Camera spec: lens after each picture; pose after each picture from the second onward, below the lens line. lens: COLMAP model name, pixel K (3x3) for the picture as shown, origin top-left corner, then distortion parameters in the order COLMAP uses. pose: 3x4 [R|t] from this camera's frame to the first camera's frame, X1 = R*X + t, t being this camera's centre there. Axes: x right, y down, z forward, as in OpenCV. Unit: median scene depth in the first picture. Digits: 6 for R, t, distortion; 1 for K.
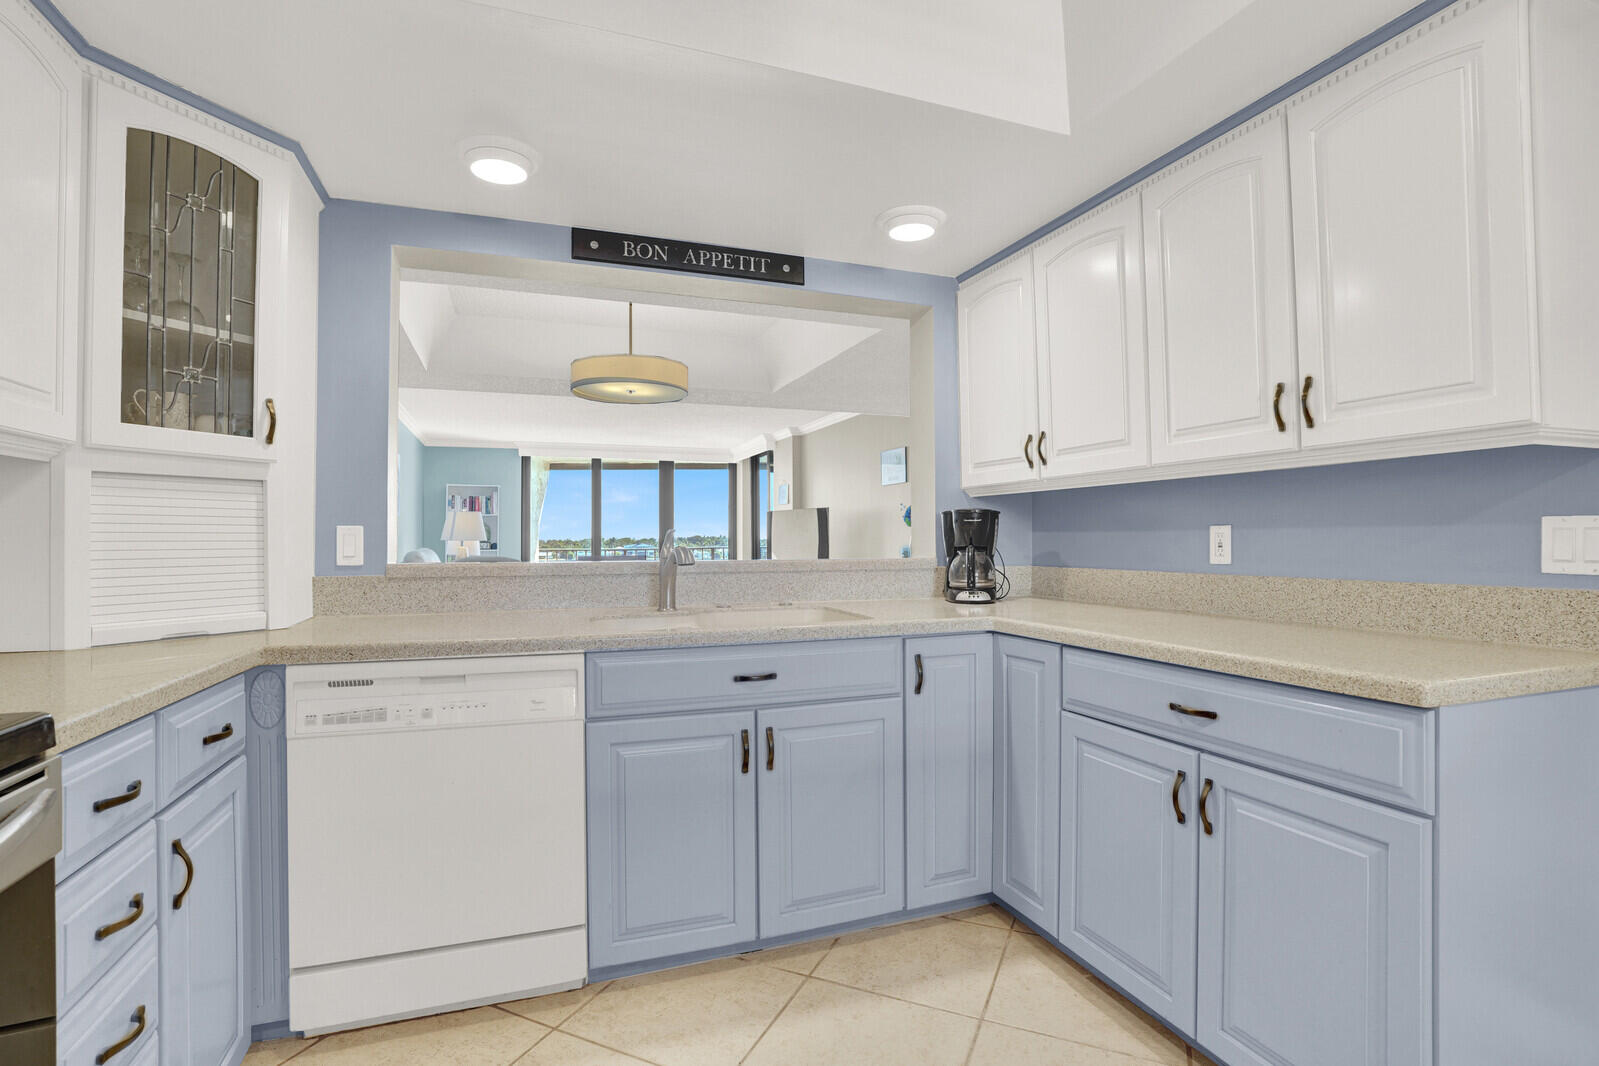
lens RADIAL K [[744.9, 0, 799.5], [0, 744.9, 533.0], [0, 0, 1]] dist [-0.026707, 0.001291]
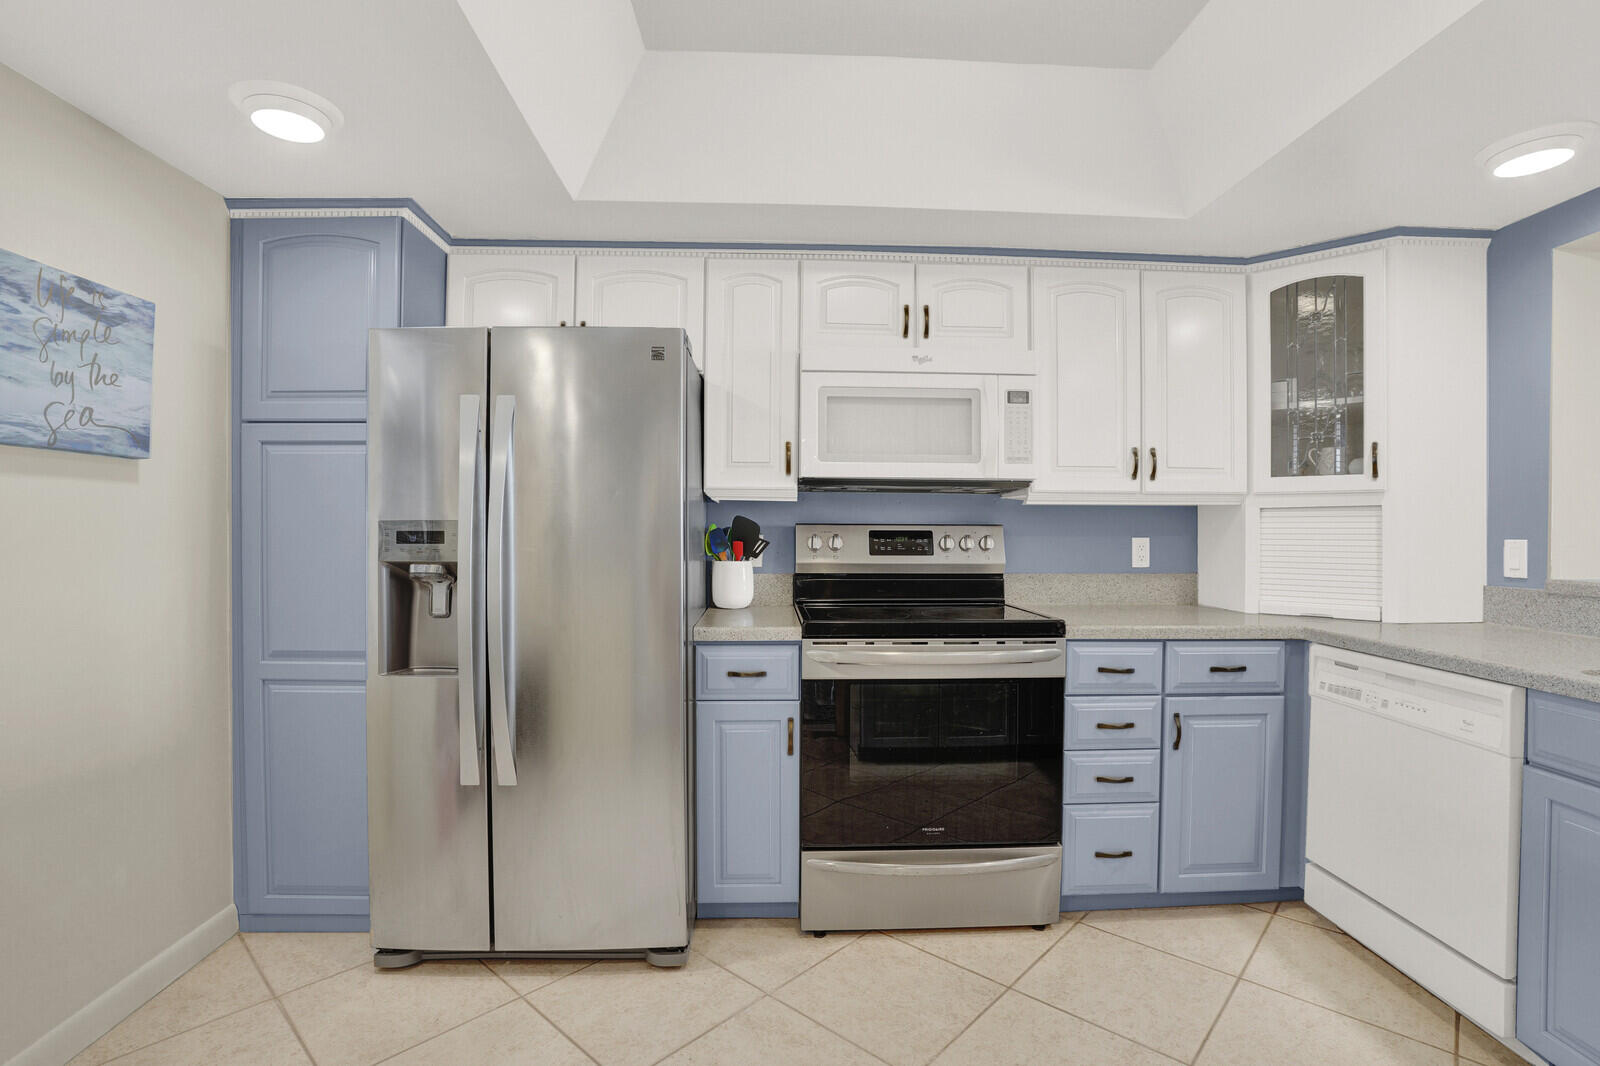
lens RADIAL K [[745.4, 0, 800.0], [0, 745.4, 533.0], [0, 0, 1]] dist [-0.026707, 0.001291]
pose [[-0.299708, 0.005270, -0.954016, 0.894620], [0.004942, 0.999980, 0.003971, -0.037460], [0.954018, -0.003525, -0.299728, 0.468019]]
